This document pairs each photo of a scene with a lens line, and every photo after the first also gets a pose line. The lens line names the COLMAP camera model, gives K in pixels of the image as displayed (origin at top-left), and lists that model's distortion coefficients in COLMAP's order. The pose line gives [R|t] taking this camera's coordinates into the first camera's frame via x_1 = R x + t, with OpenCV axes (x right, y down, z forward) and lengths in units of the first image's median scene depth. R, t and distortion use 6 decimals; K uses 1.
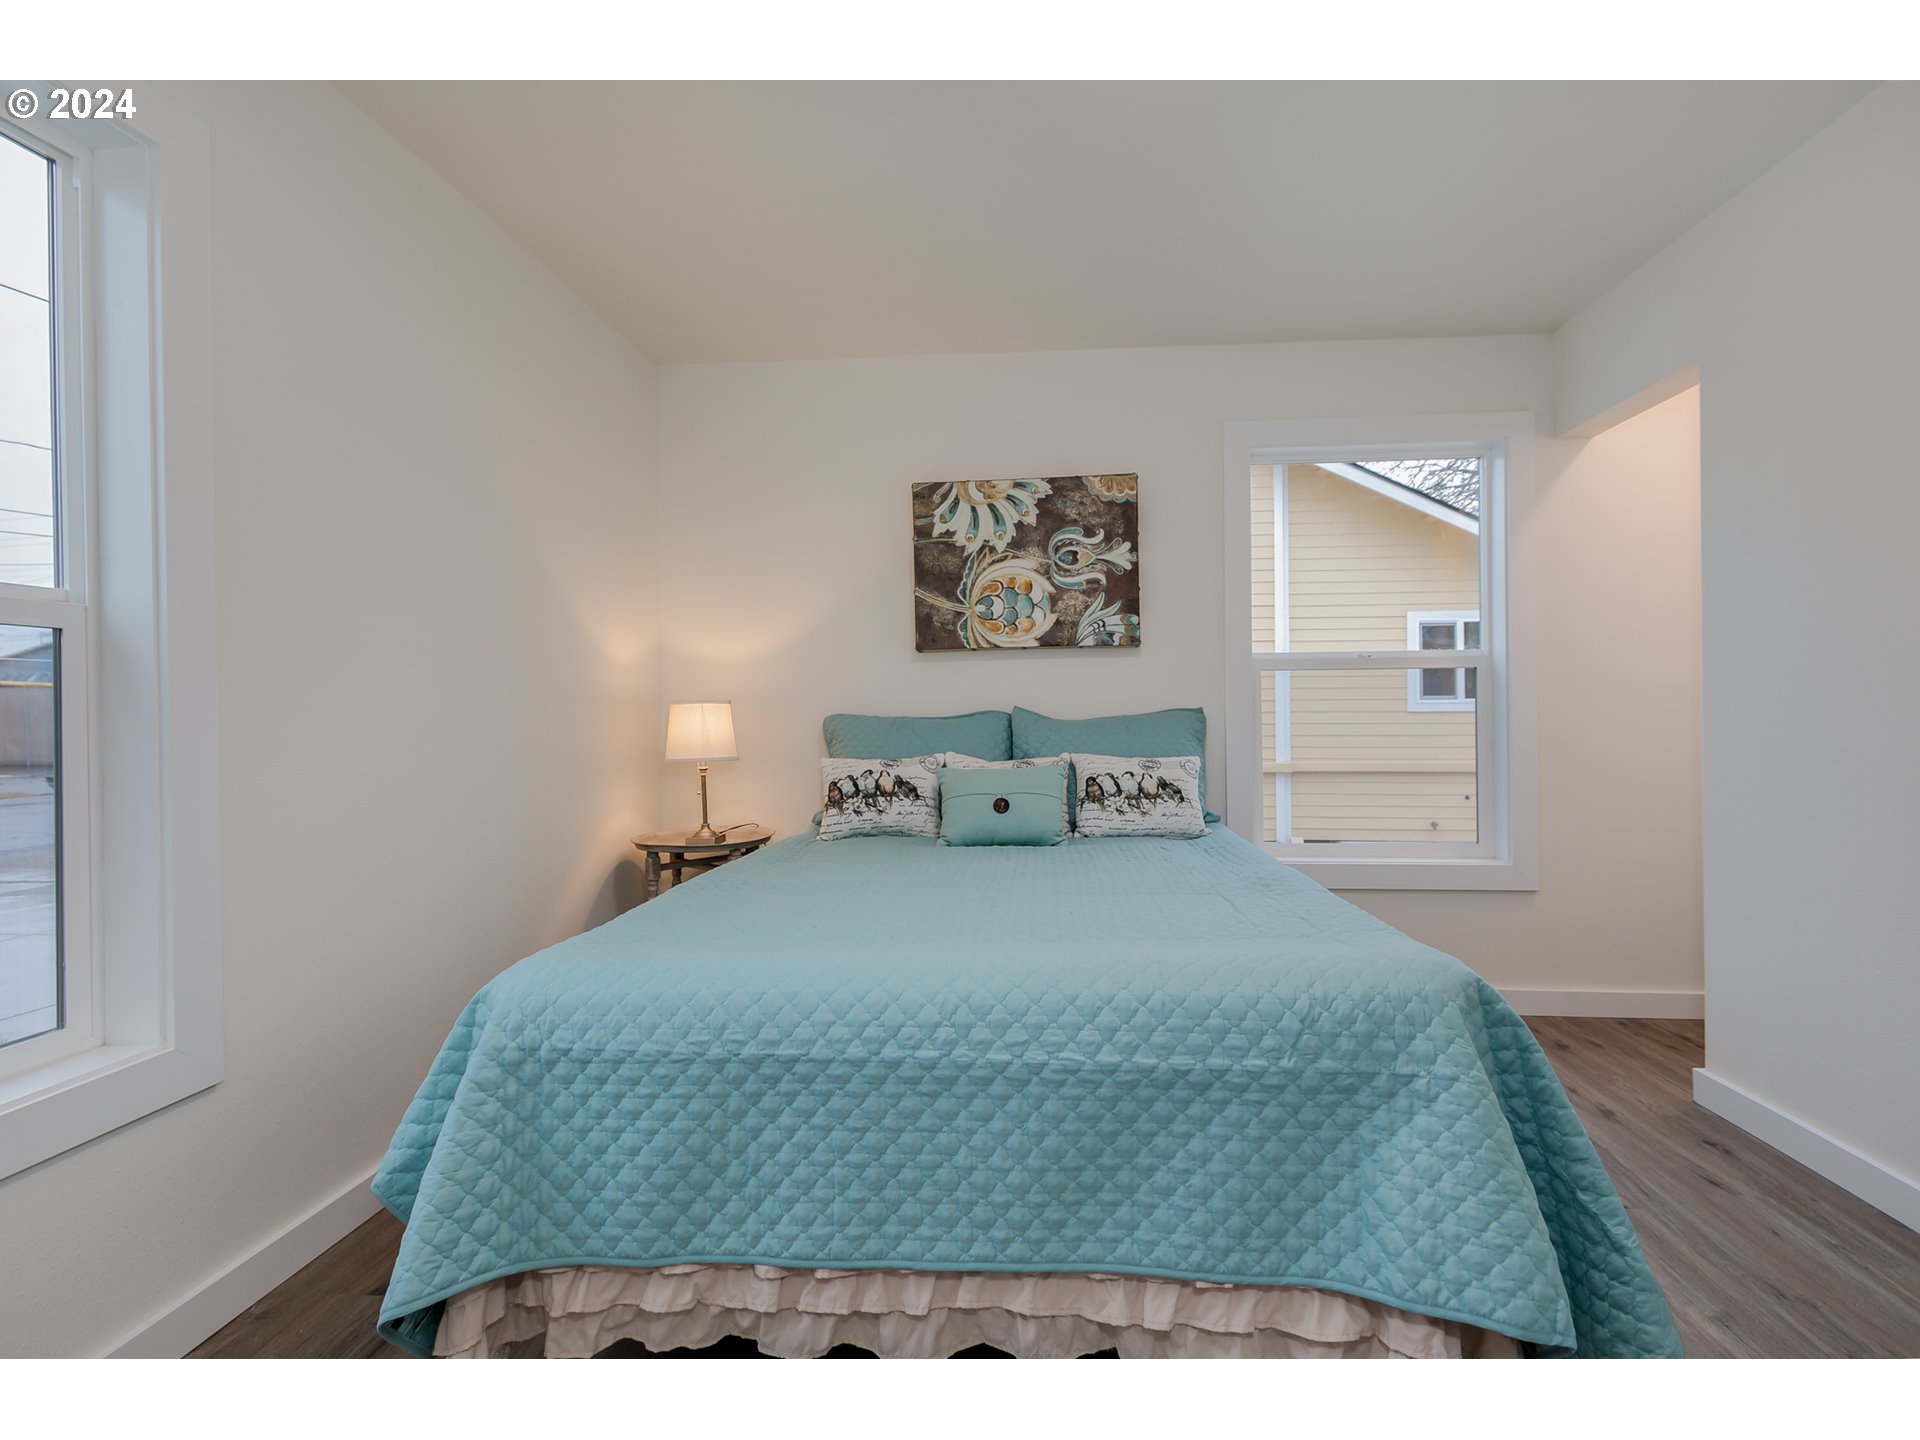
lens RADIAL K [[882.2, 0, 961.7], [0, 882.2, 719.0], [0, 0, 1]] dist [0.008303, -0.003708]
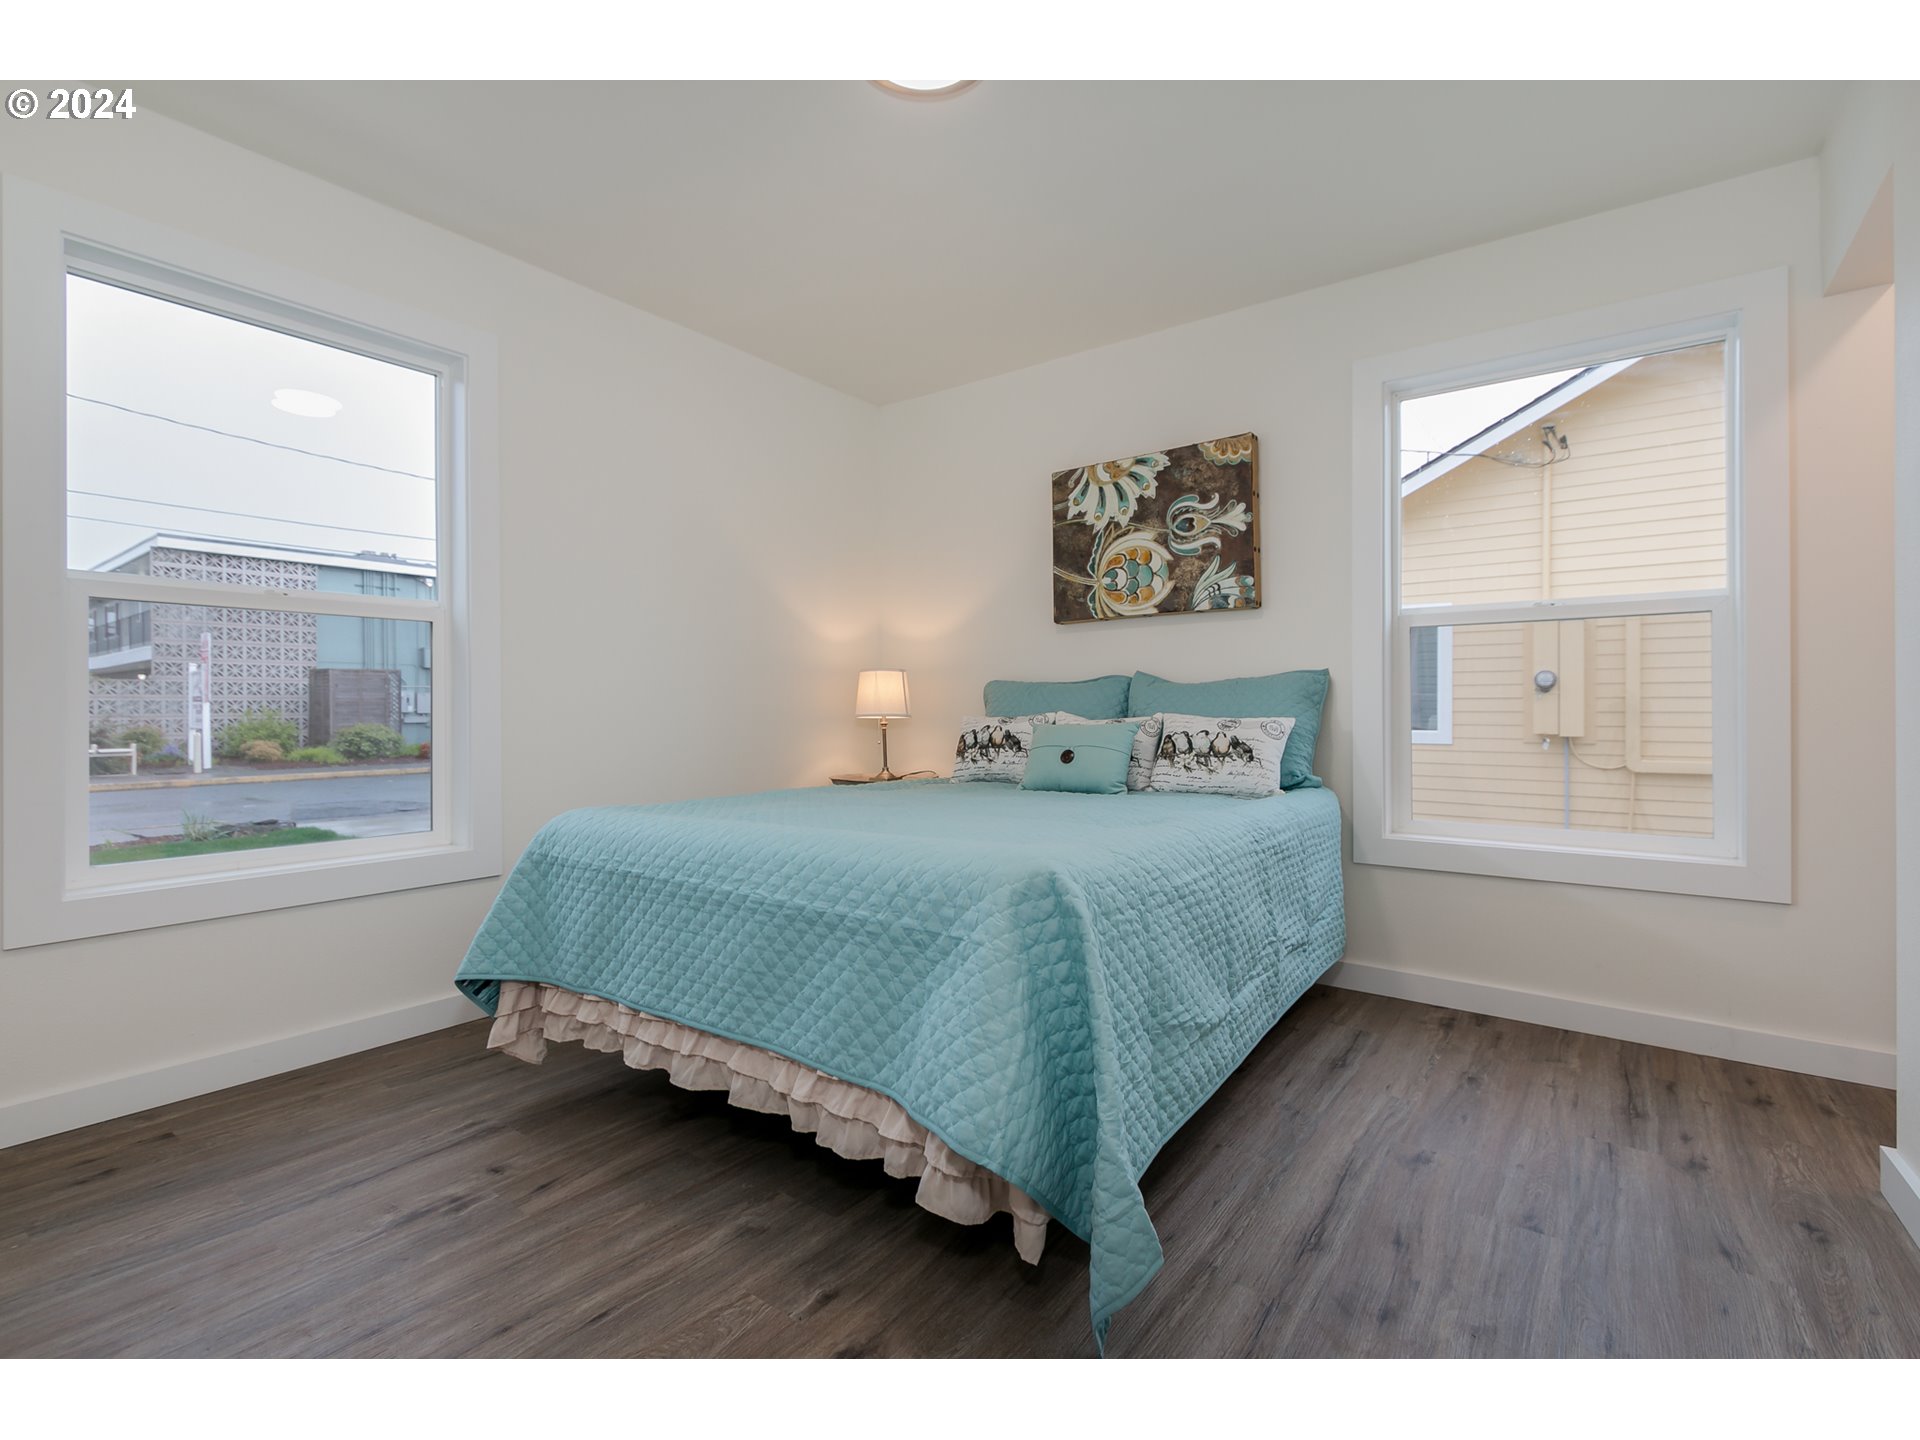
lens RADIAL K [[882.2, 0, 985.6], [0, 882.2, 720.8], [0, 0, 1]] dist [0.008303, -0.003708]
pose [[0.850204, 0.011347, -0.526331, 0.496252], [-0.009543, 0.999936, 0.006143, 0.043616], [0.526367, -0.000200, 0.850257, 0.003370]]
